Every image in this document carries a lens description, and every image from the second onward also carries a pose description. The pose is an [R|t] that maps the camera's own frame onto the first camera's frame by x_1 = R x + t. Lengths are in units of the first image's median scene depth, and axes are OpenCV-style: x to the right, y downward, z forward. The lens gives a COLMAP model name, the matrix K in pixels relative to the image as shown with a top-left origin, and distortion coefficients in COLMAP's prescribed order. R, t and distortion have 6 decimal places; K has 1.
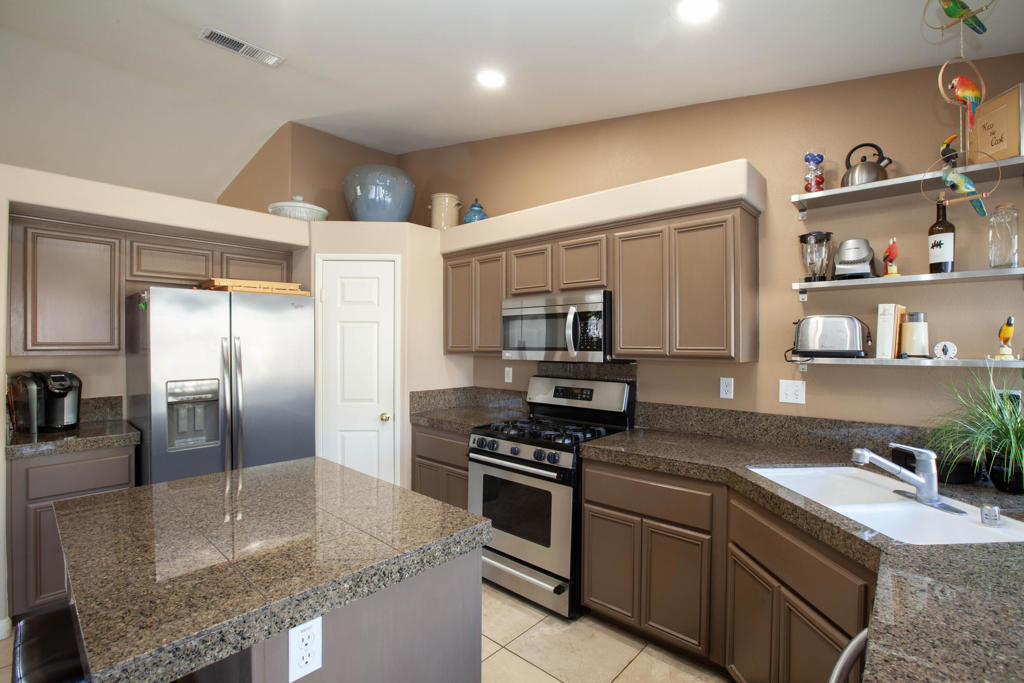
lens RADIAL K [[476.1, 0, 508.1], [0, 476.1, 339.7], [0, 0, 1]] dist [-0.033688, 0.005827]
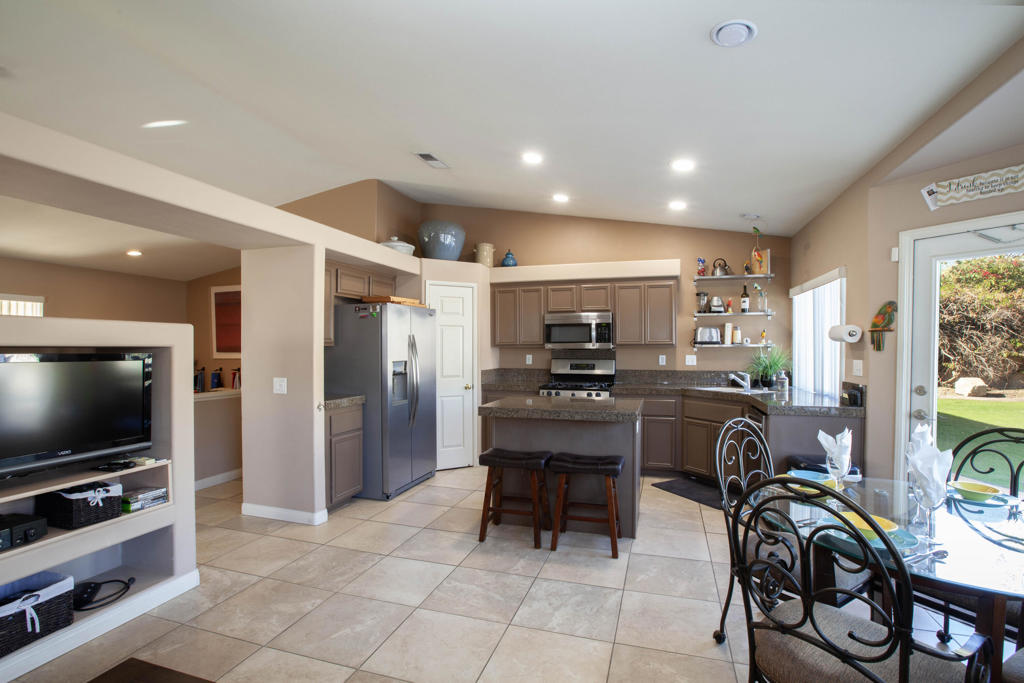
lens RADIAL K [[476.1, 0, 515.0], [0, 476.1, 348.7], [0, 0, 1]] dist [-0.033688, 0.005827]
pose [[0.903855, -0.002643, 0.427832, -1.186094], [-0.000632, 0.999972, 0.007512, 0.038697], [-0.427839, -0.007060, 0.903827, -0.741739]]
